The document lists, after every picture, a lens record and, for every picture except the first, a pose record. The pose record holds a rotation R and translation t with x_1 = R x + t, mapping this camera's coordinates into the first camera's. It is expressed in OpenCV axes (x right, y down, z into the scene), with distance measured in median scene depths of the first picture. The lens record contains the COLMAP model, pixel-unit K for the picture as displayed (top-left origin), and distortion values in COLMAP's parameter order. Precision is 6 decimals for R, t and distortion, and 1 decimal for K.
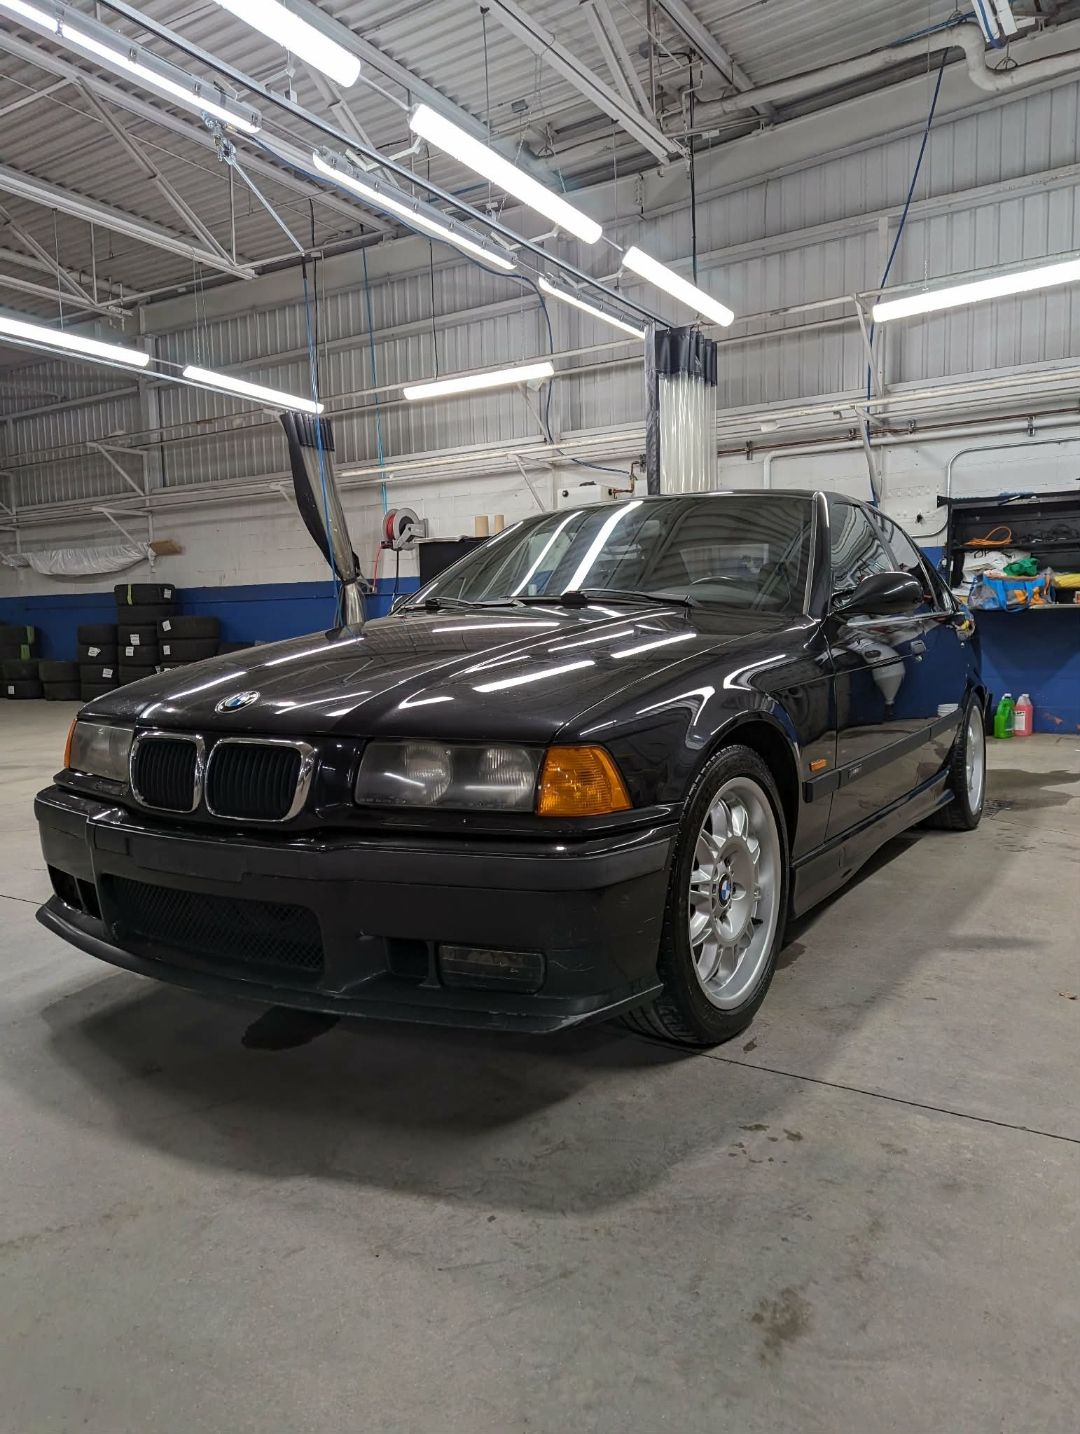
lens RADIAL K [[1023.1, 0, 540.0], [0, 1023.1, 717.0], [0, 0, 1]] dist [0.028044, -0.008200]
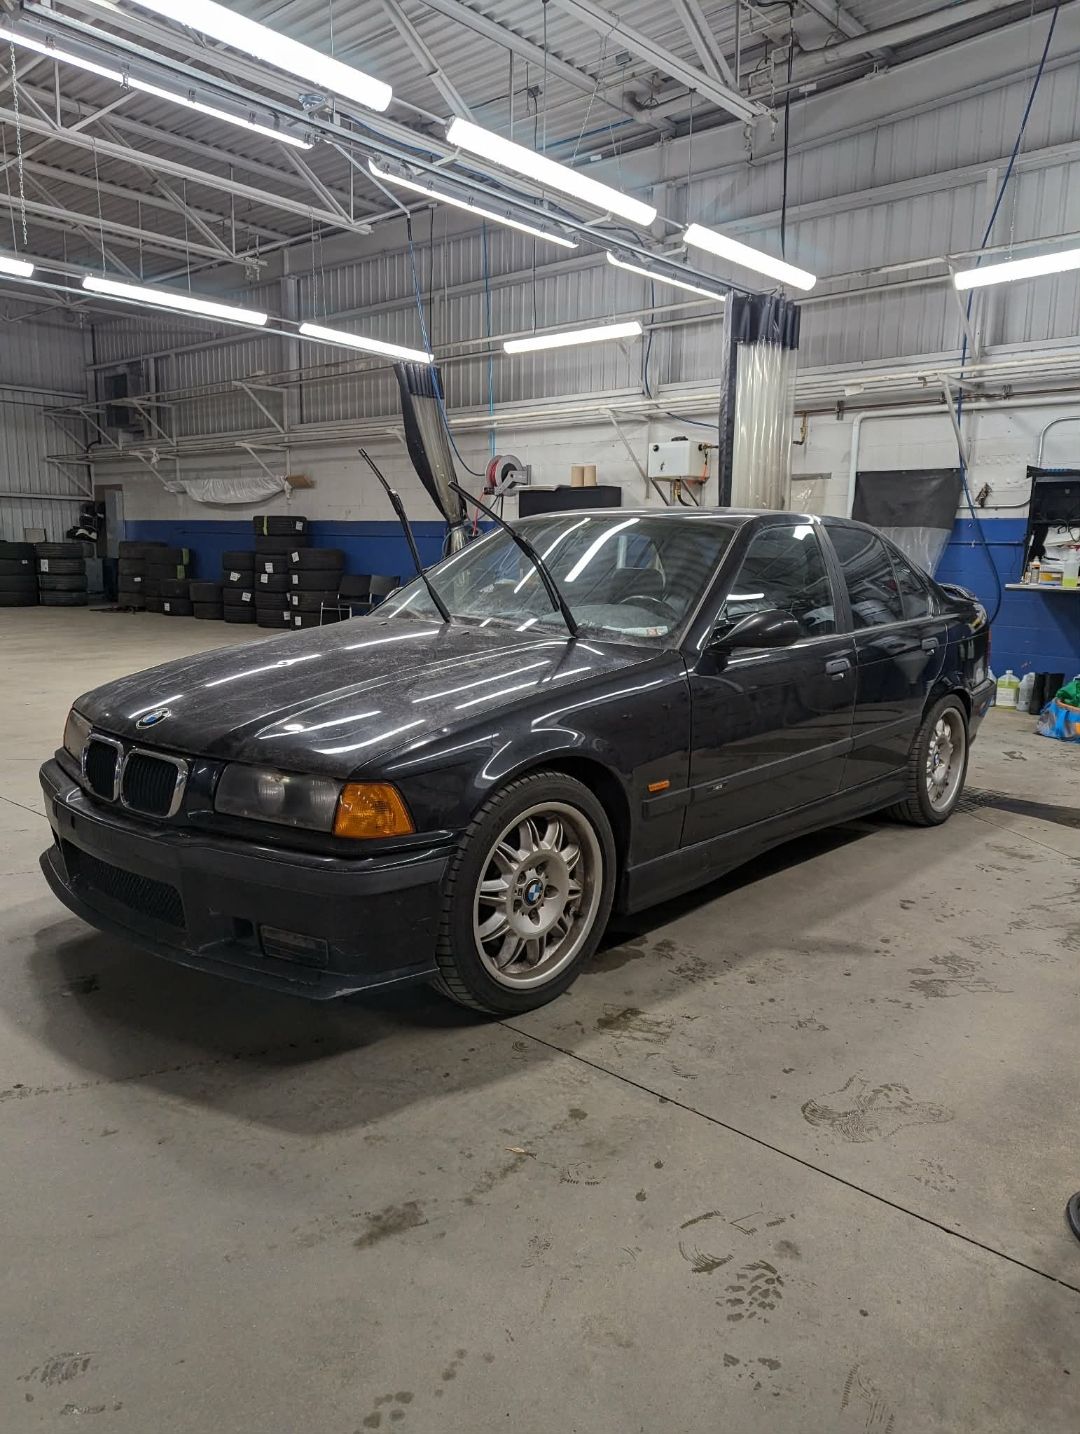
lens RADIAL K [[1023.1, 0, 540.0], [0, 1023.1, 717.0], [0, 0, 1]] dist [0.028044, -0.008200]
pose [[0.985527, 0.064111, -0.156926, 0.092026], [-0.050728, 0.994841, 0.087851, -0.037067], [0.161748, -0.078619, 0.983695, -0.046664]]
